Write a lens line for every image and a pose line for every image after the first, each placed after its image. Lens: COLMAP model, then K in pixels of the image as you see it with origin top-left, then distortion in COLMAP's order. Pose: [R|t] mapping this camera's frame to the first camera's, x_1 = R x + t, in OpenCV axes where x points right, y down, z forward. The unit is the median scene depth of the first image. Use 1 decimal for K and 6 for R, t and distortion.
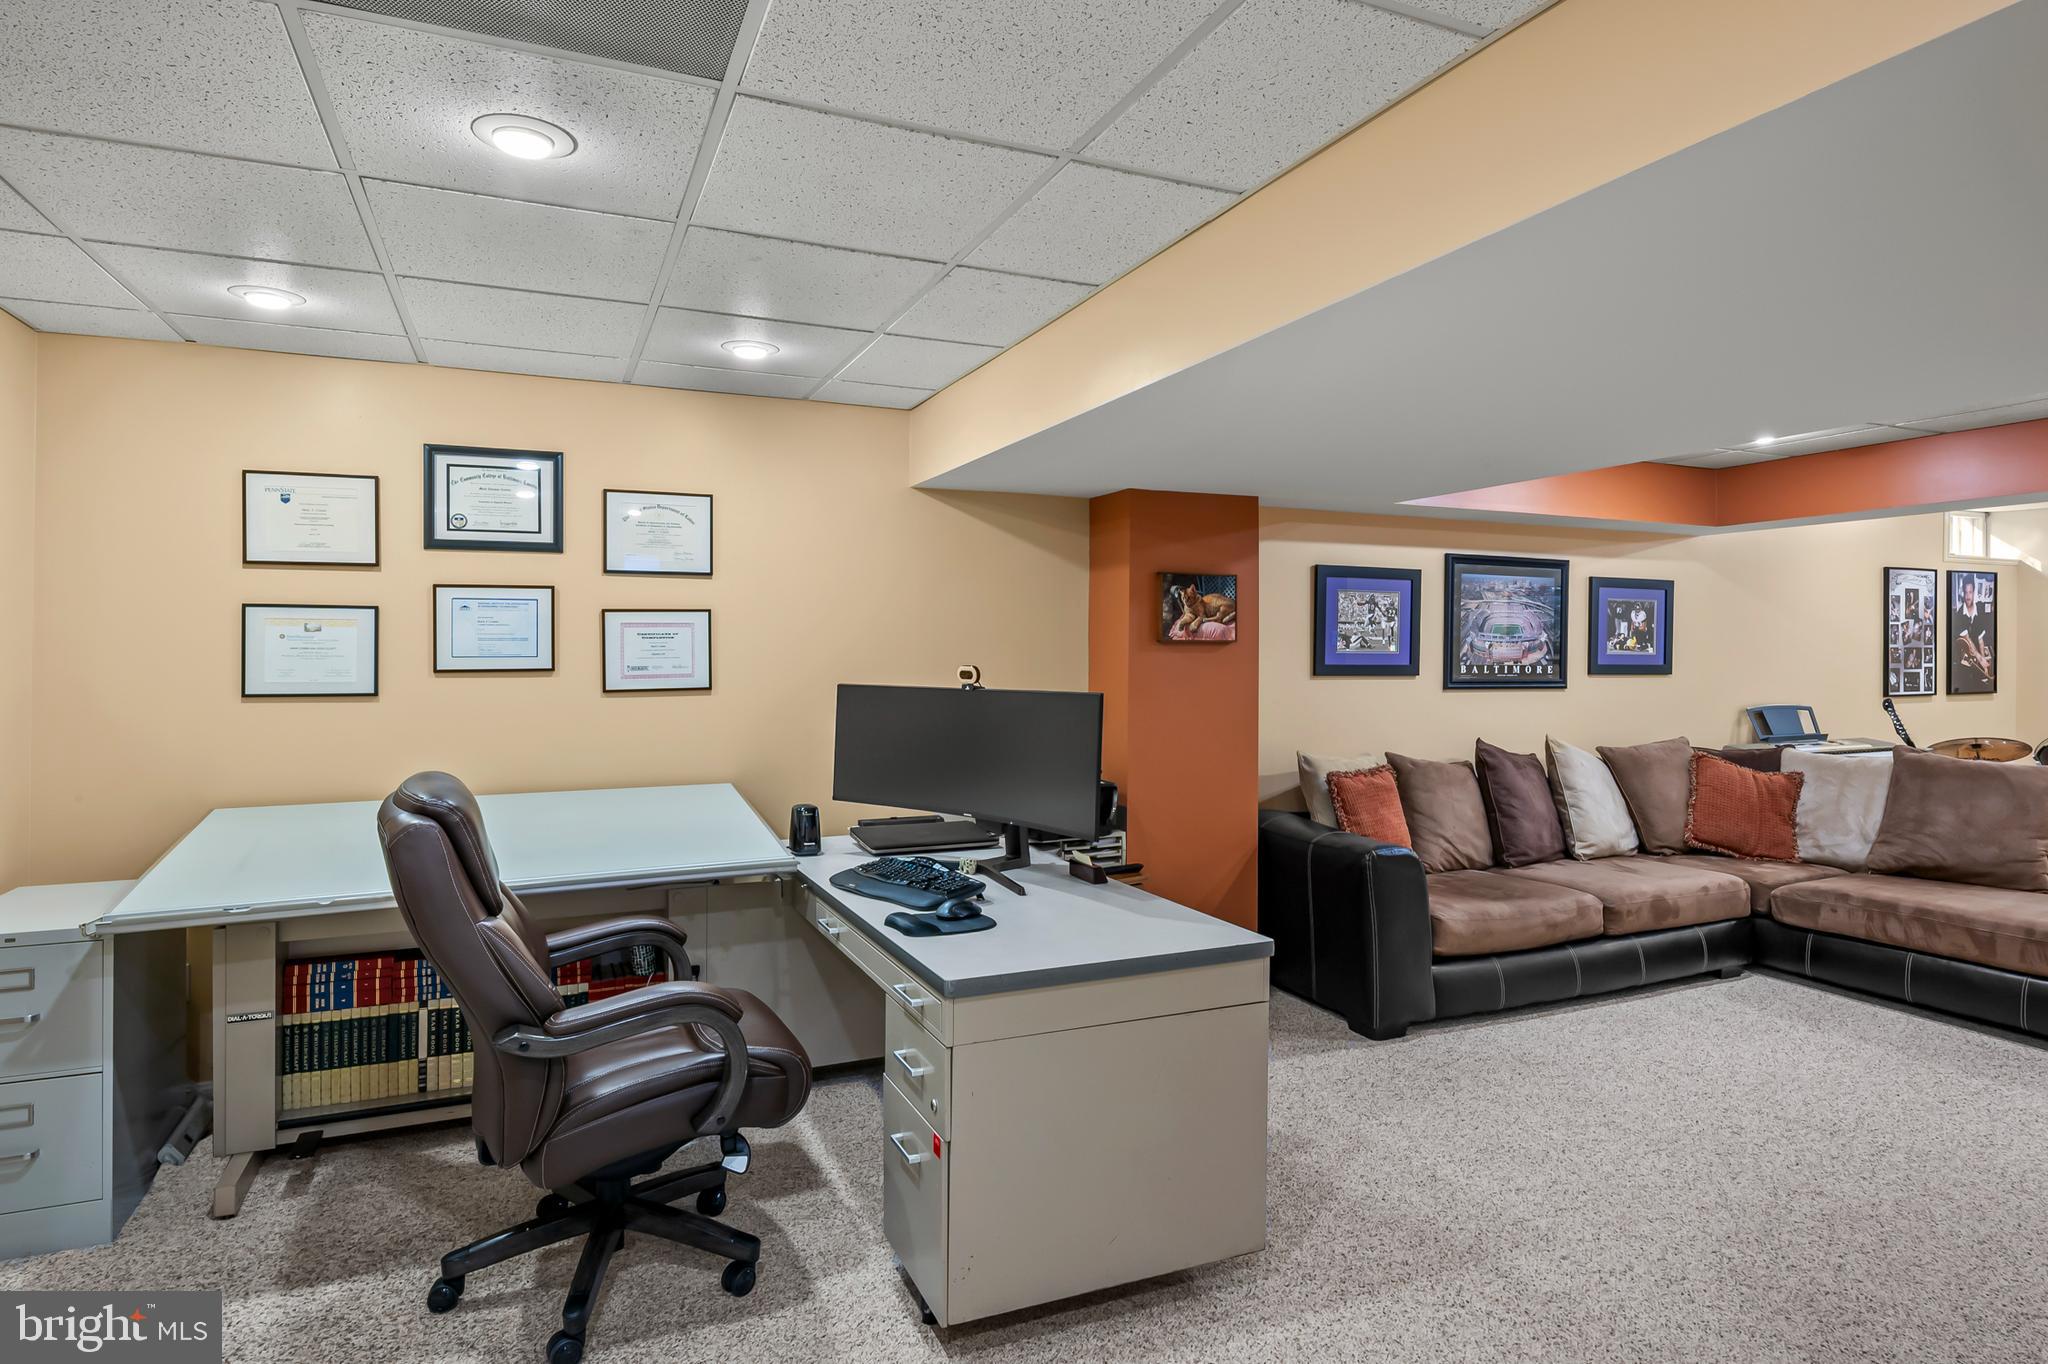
lens RADIAL K [[1113.4, 0, 1017.2], [0, 1113.4, 649.5], [0, 0, 1]] dist [0.001345, -0.001608]
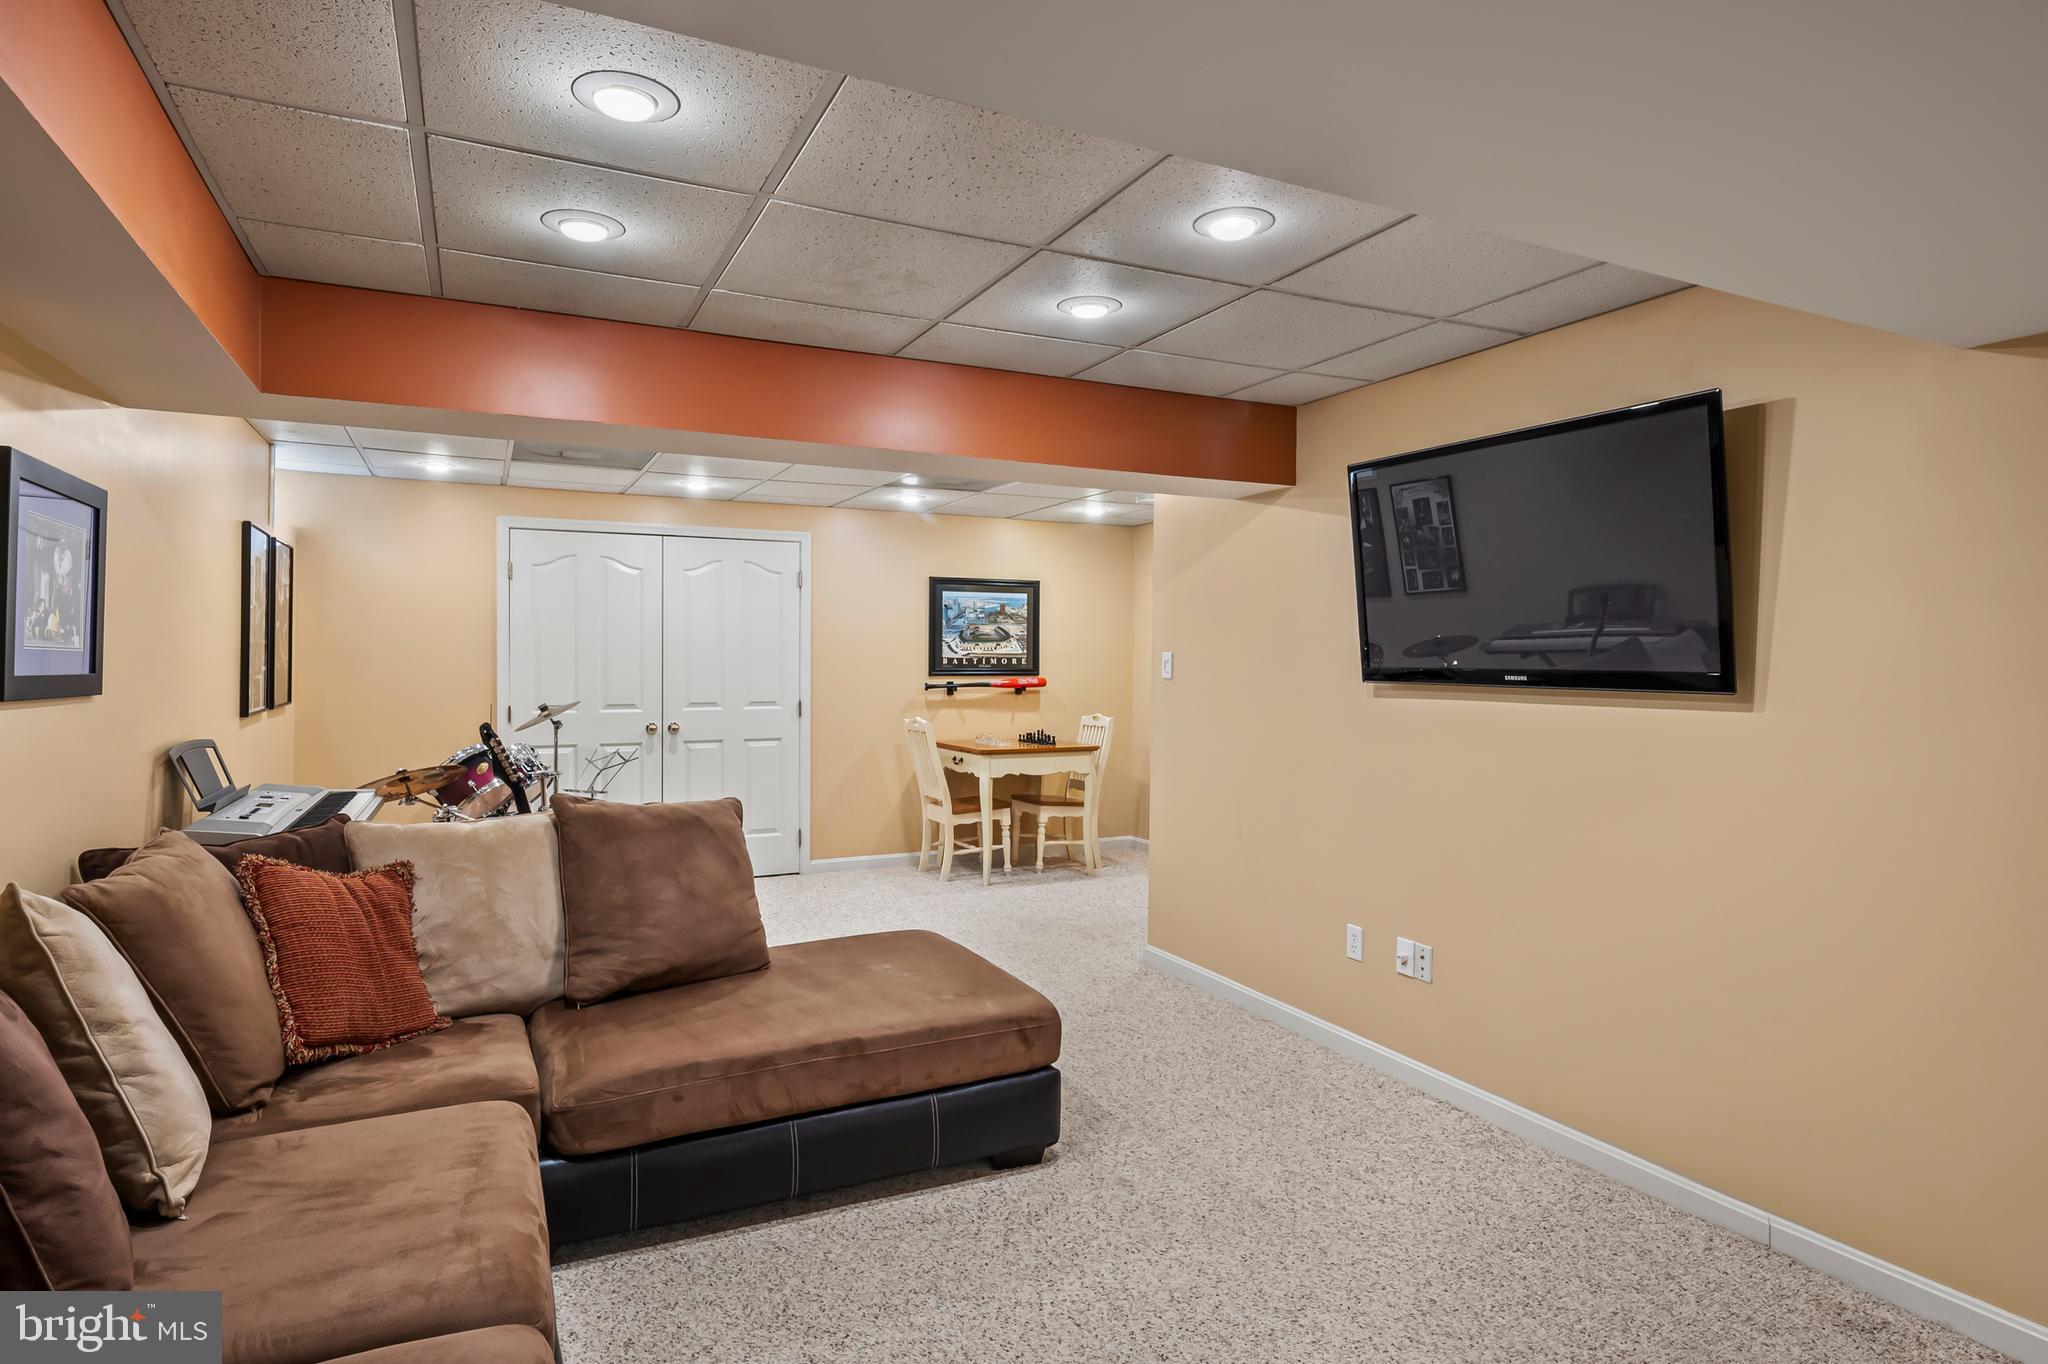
lens RADIAL K [[1113.4, 0, 1019.9], [0, 1113.4, 672.5], [0, 0, 1]] dist [0.001345, -0.001608]
pose [[-0.038723, -0.013150, 0.999163, 0.125685], [-0.010860, 0.999860, 0.012738, 0.003568], [-0.999191, -0.010358, -0.038860, 0.701378]]
